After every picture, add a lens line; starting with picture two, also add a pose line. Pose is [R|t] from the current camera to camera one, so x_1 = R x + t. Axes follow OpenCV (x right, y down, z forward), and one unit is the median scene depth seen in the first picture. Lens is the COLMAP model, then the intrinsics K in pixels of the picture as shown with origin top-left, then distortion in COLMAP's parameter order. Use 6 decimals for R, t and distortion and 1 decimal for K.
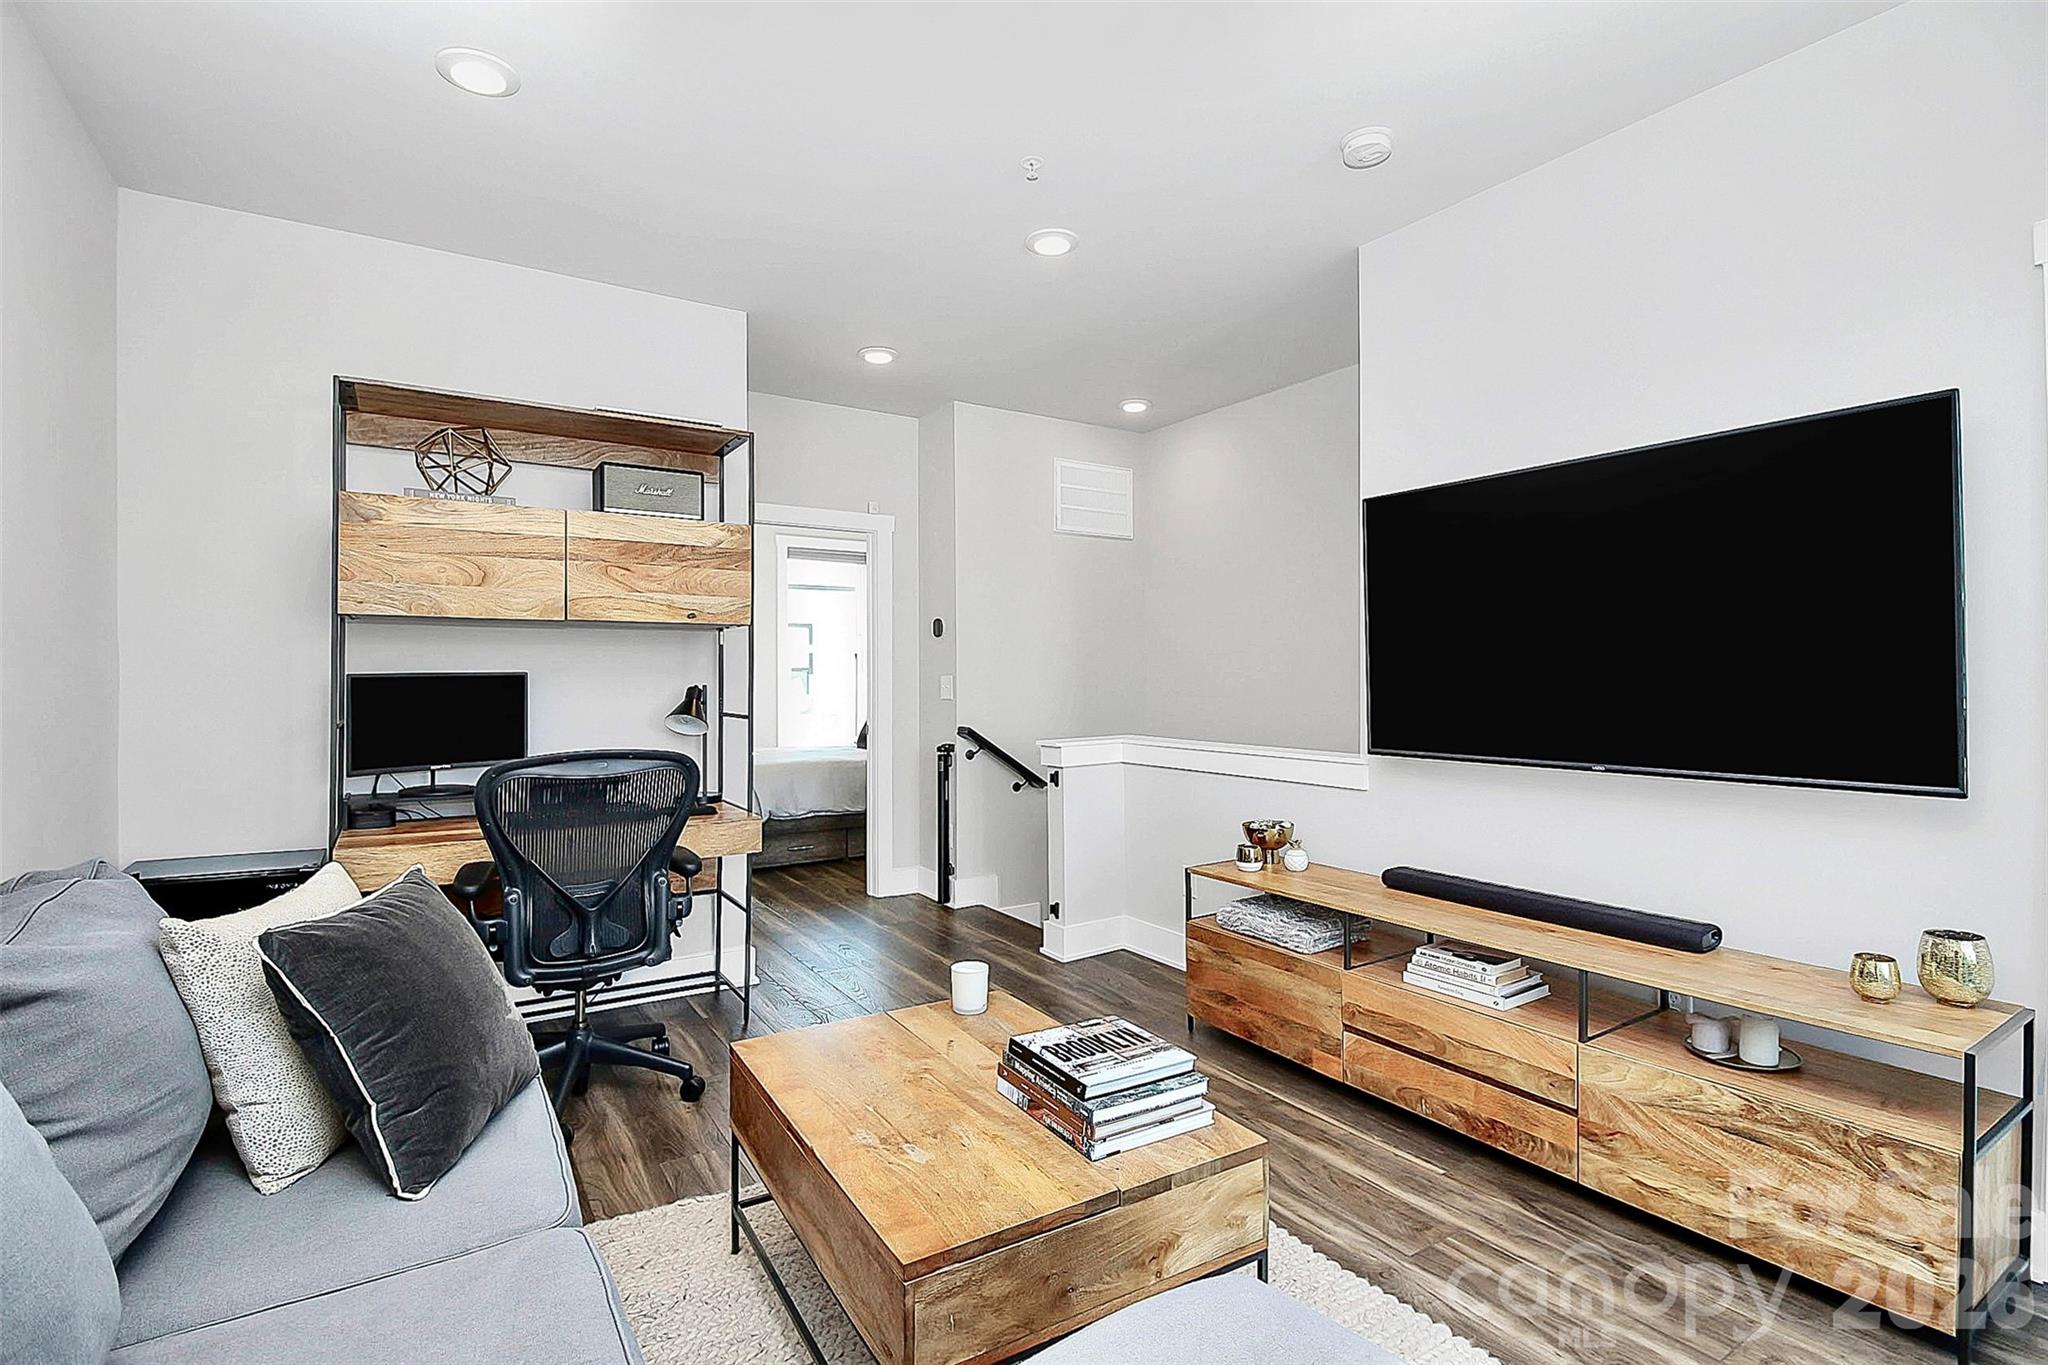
lens RADIAL K [[935.7, 0, 1018.7], [0, 935.7, 675.3], [0, 0, 1]] dist [-0.016394, -0.000020]
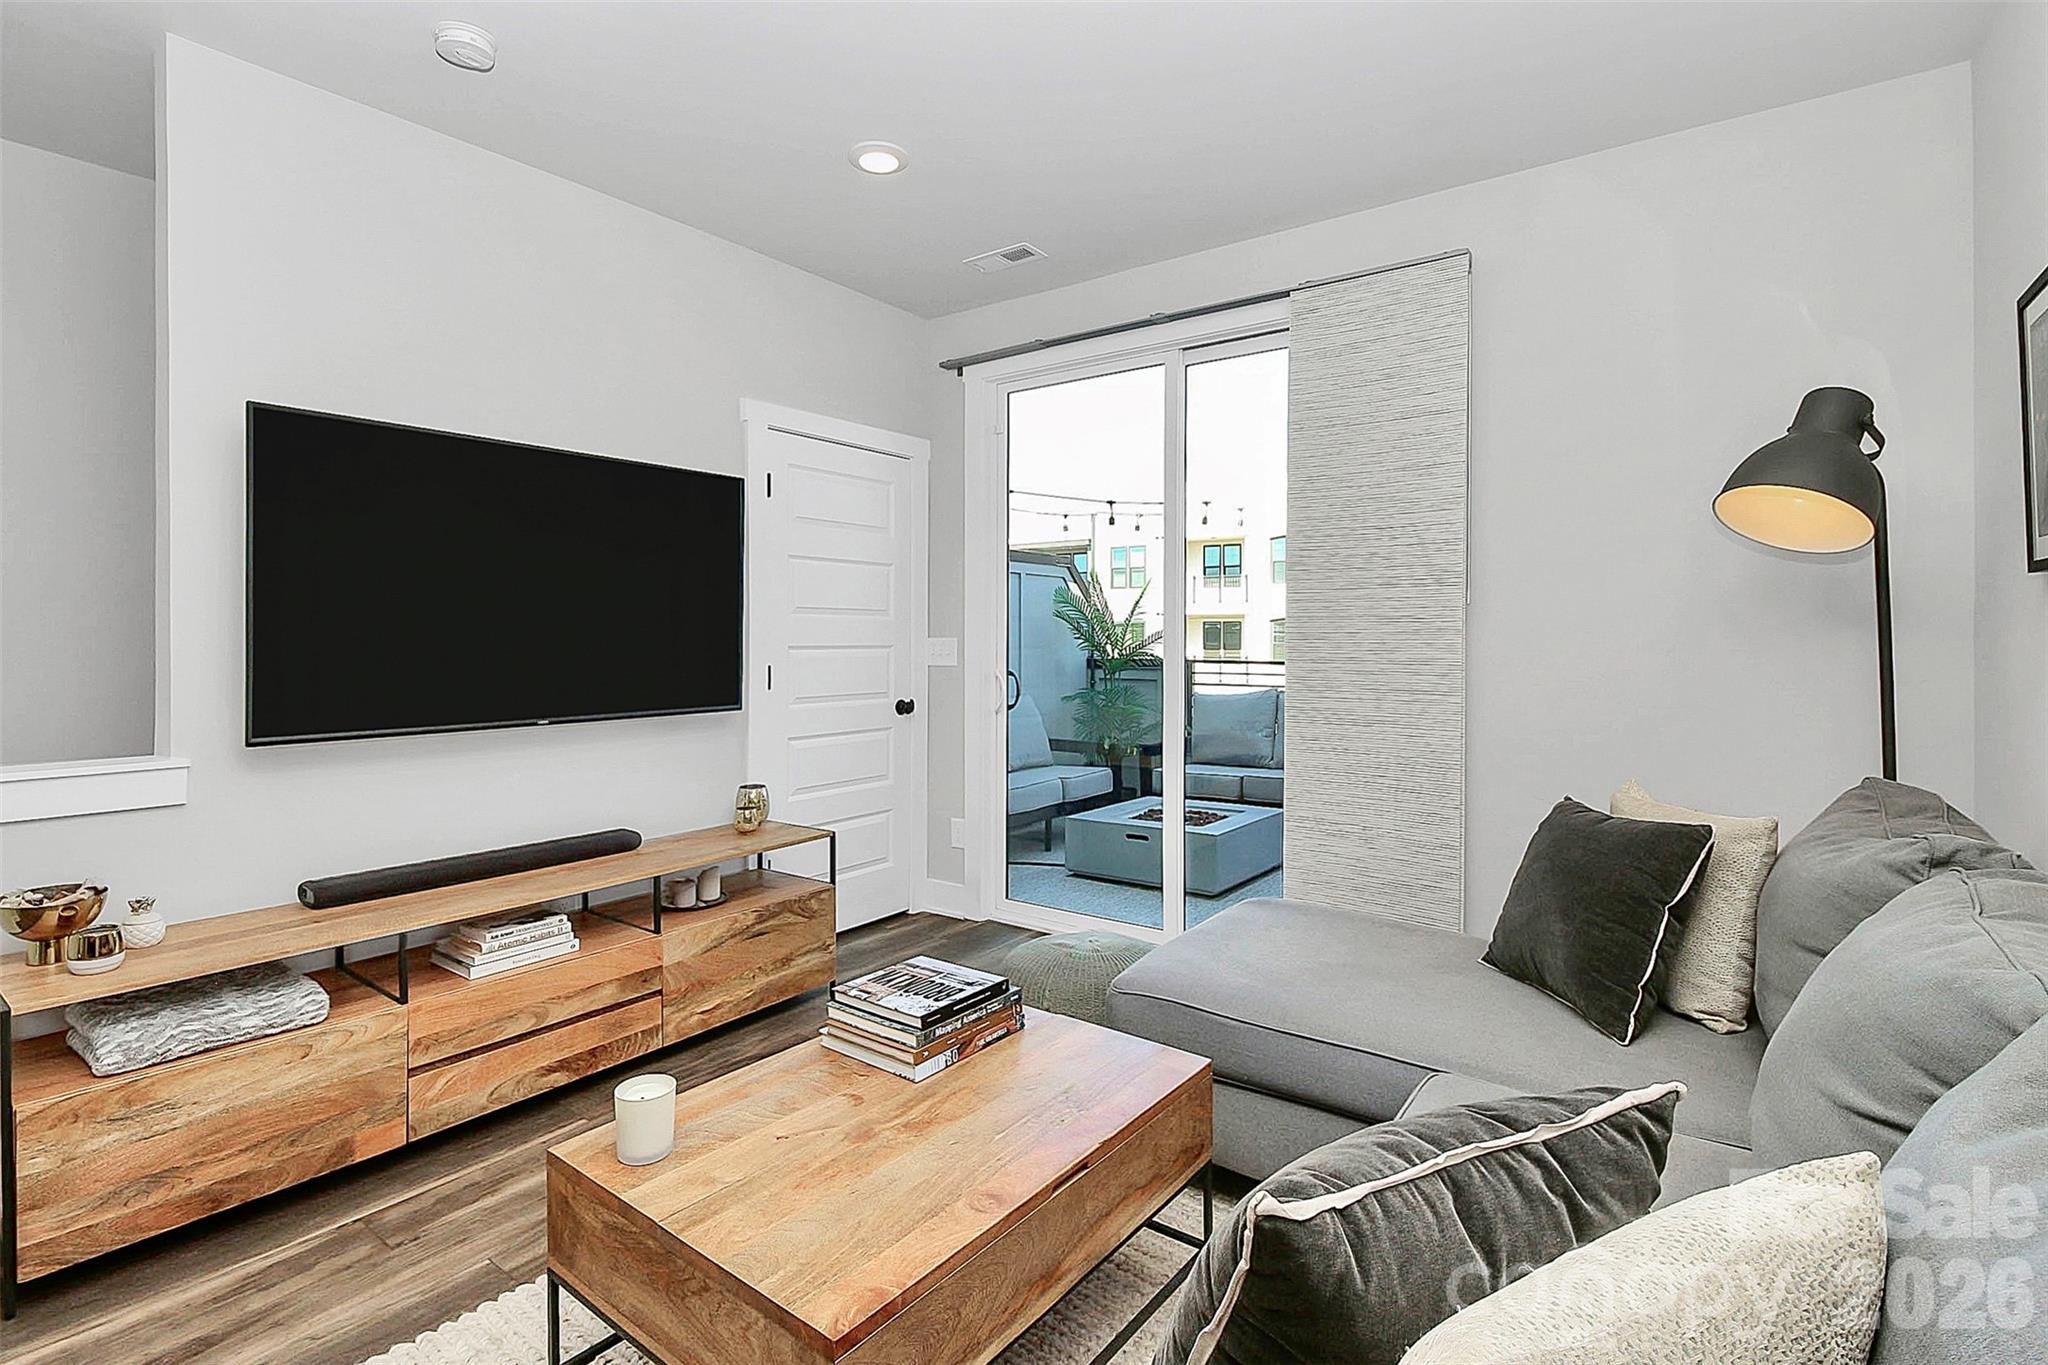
lens RADIAL K [[981.2, 0, 1005.1], [0, 981.2, 653.7], [0, 0, 1]] dist [-0.007990, -0.000576]
pose [[-0.346073, -0.008476, 0.938169, -0.788861], [-0.000954, 0.999962, 0.008682, 0.006836], [-0.938207, 0.002110, -0.346068, 1.023017]]
